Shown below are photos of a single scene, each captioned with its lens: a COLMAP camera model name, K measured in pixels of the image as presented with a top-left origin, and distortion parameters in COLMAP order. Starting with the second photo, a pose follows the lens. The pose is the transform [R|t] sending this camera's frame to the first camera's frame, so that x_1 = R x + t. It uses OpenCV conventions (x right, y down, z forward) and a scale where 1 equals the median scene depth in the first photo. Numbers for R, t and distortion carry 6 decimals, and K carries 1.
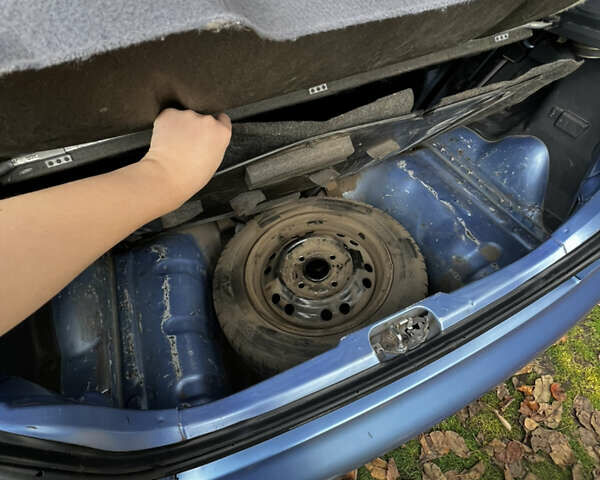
lens RADIAL K [[311.1, 0, 300.0], [0, 311.1, 240.0], [0, 0, 1]] dist [0.003386, 0.000822]
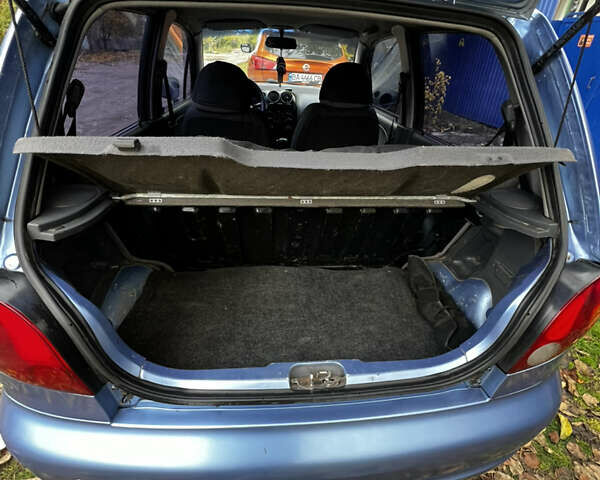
lens RADIAL K [[311.1, 0, 300.0], [0, 311.1, 240.0], [0, 0, 1]] dist [0.003386, 0.000822]
pose [[0.944351, 0.244917, -0.219584, 0.406267], [-0.308973, 0.889485, -0.336679, 0.248294], [0.112858, 0.385788, 0.915658, -0.416180]]
